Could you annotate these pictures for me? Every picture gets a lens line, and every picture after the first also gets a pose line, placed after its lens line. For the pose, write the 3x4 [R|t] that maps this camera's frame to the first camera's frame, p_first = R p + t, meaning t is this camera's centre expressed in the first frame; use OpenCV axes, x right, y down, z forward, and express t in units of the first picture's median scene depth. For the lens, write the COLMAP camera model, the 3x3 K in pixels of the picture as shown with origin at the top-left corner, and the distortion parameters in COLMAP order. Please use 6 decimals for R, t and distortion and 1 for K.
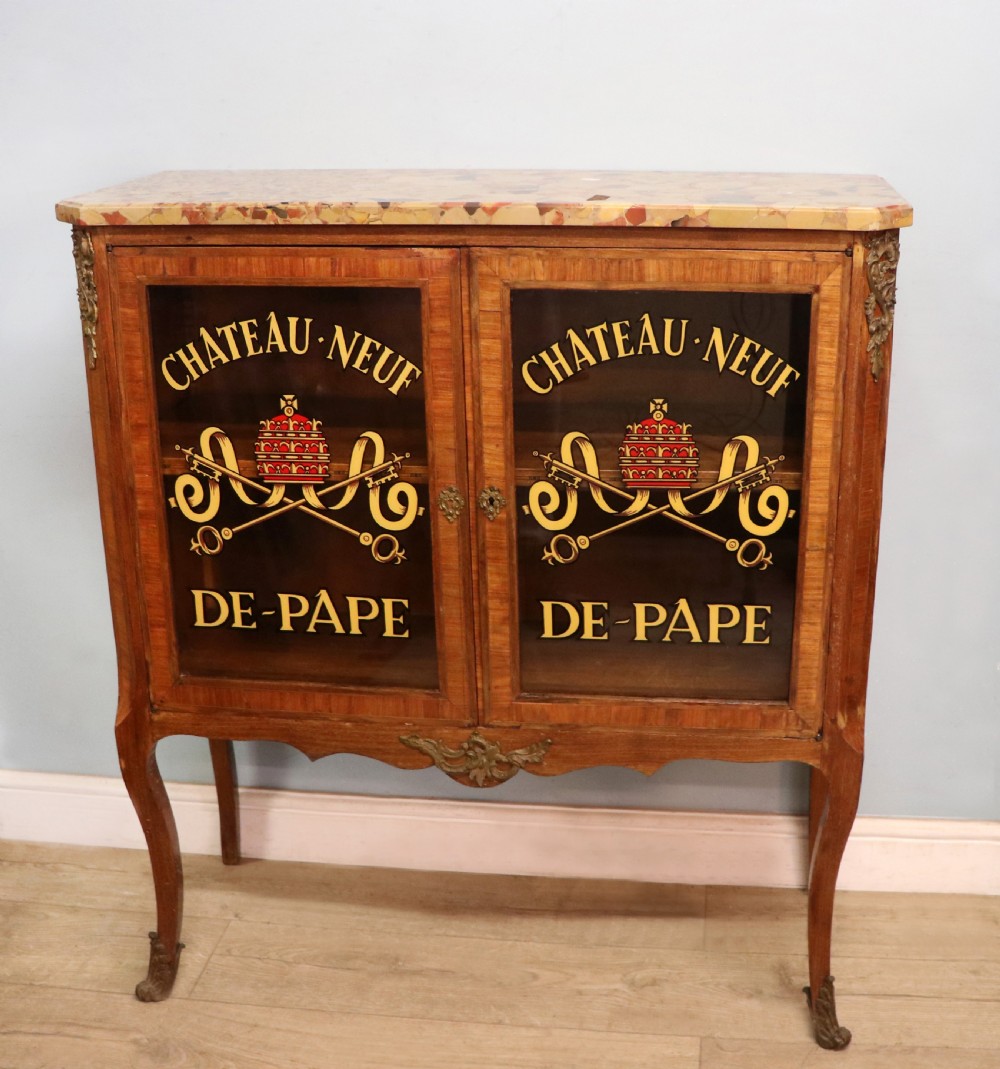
lens RADIAL K [[1490.9, 0, 586.1], [0, 1490.9, 543.6], [0, 0, 1]] dist [-0.166078, 0.000000]
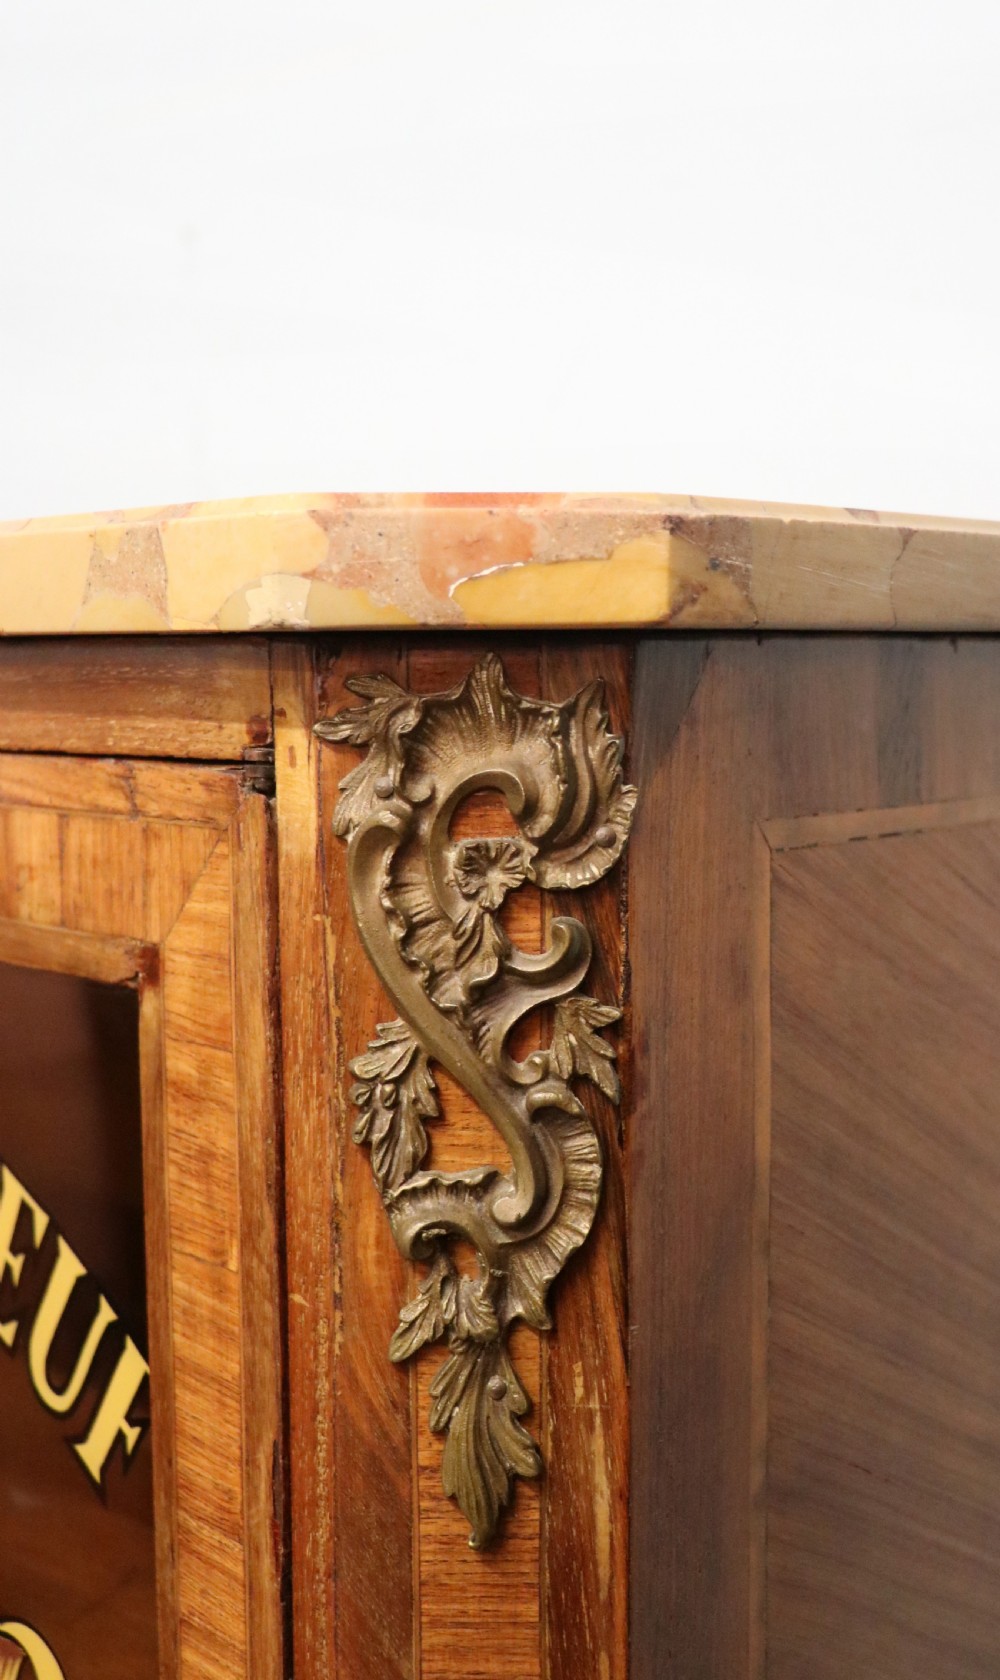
lens RADIAL K [[2072.3, 0, 493.1], [0, 2072.3, 830.9], [0, 0, 1]] dist [-0.100010, 0.000000]
pose [[0.769243, 0.051461, -0.636880, 0.324584], [-0.203266, 0.964679, -0.167563, -0.141808], [0.605762, 0.258353, 0.752533, 0.762313]]
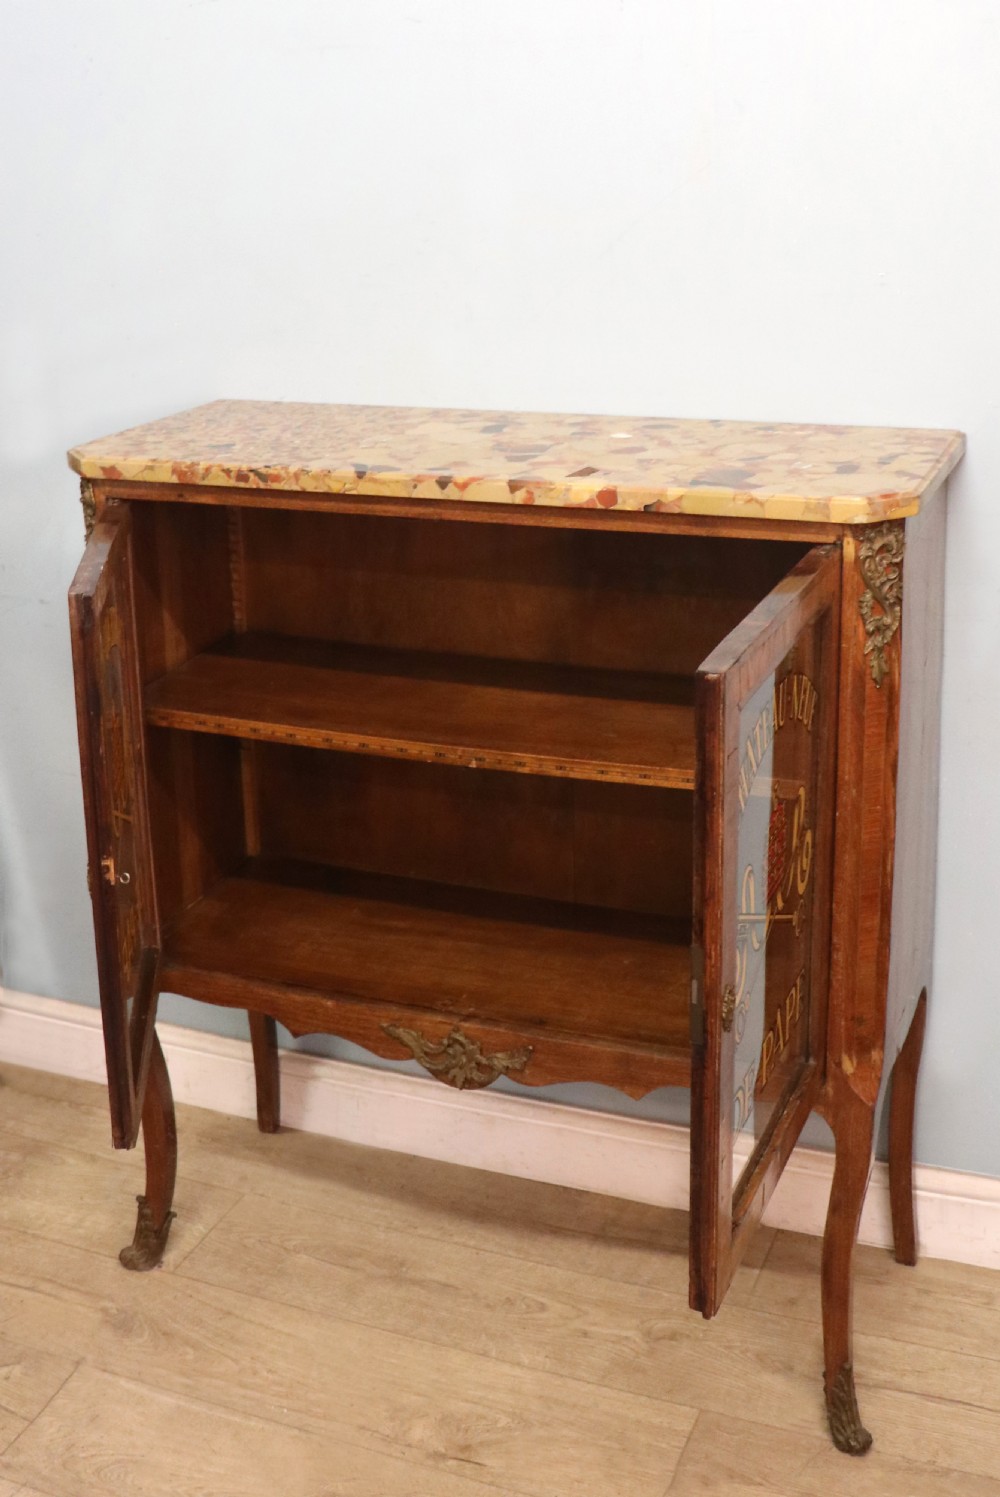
lens RADIAL K [[1866.6, 0, 425.7], [0, 1866.6, 511.2], [0, 0, 1]] dist [-0.127877, 0.000000]
pose [[0.946919, 0.037138, -0.319321, 0.273995], [-0.071690, 0.992686, -0.097137, -0.082784], [0.313378, 0.114873, 0.942655, -0.130534]]
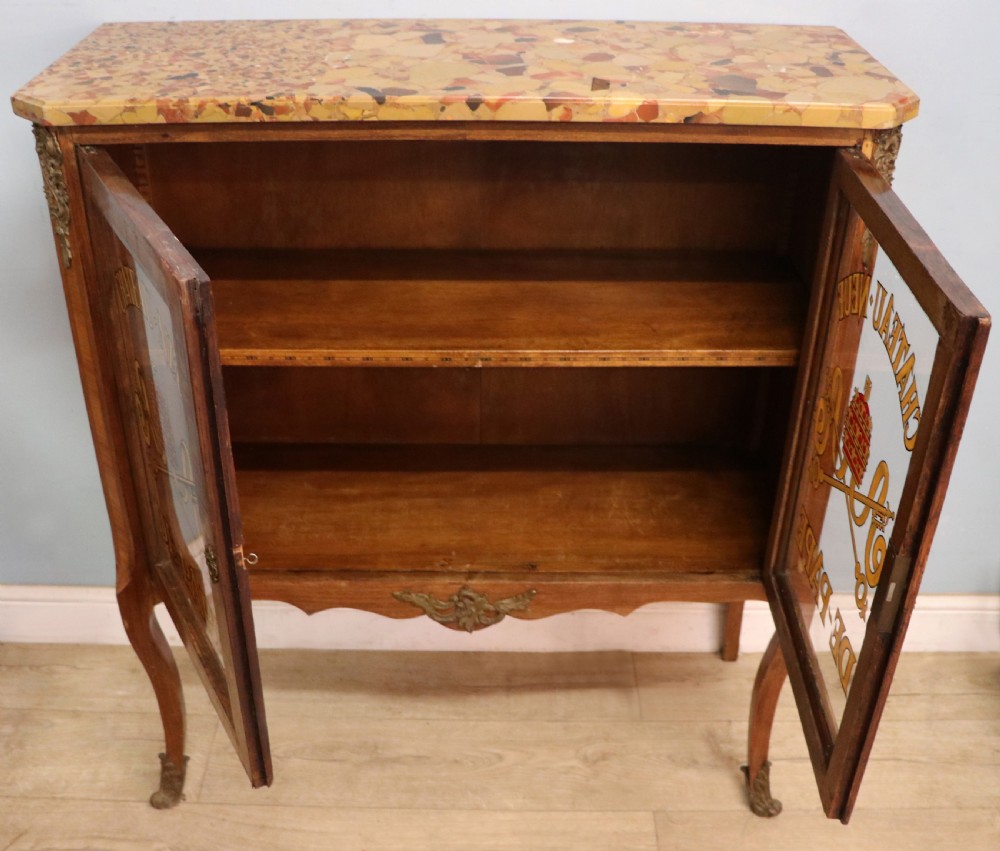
lens RADIAL K [[1202.2, 0, 478.2], [0, 1202.2, 528.1], [0, 0, 1]] dist [-0.148345, 0.000000]
pose [[0.996511, -0.047113, 0.068891, -0.128060], [0.026380, 0.960920, 0.275565, -0.159394], [-0.079181, -0.272786, 0.958811, 0.186195]]
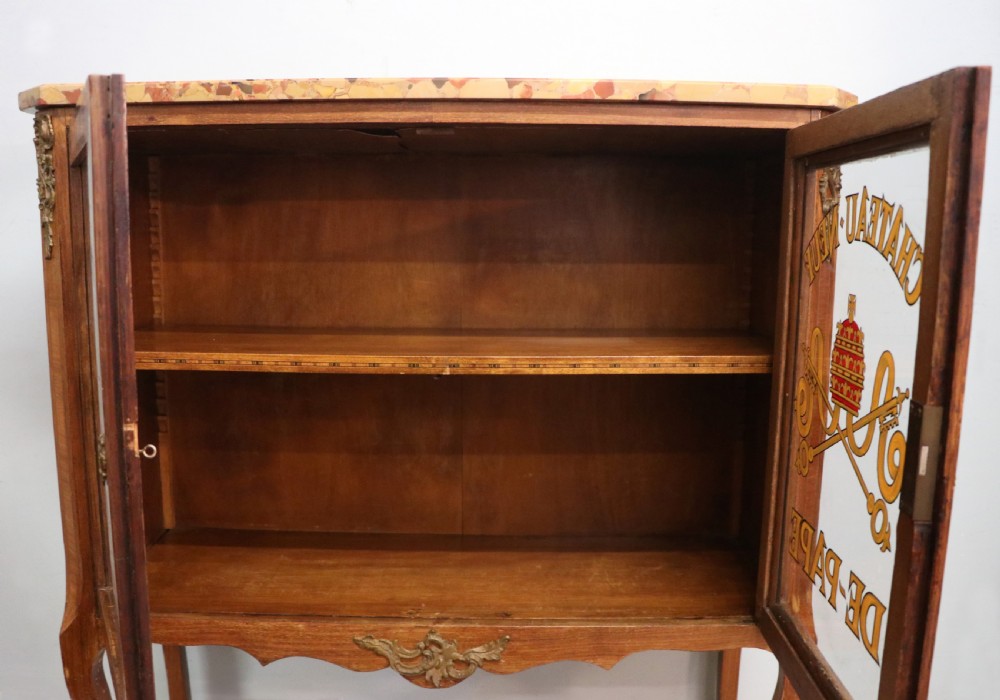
lens RADIAL K [[928.3, 0, 511.5], [0, 928.3, 395.1], [0, 0, 1]] dist [-0.138247, 0.000000]
pose [[0.995890, -0.007083, 0.090293, -0.079277], [0.022229, 0.985559, -0.167867, 0.080055], [-0.087800, 0.169184, 0.981666, 0.388965]]
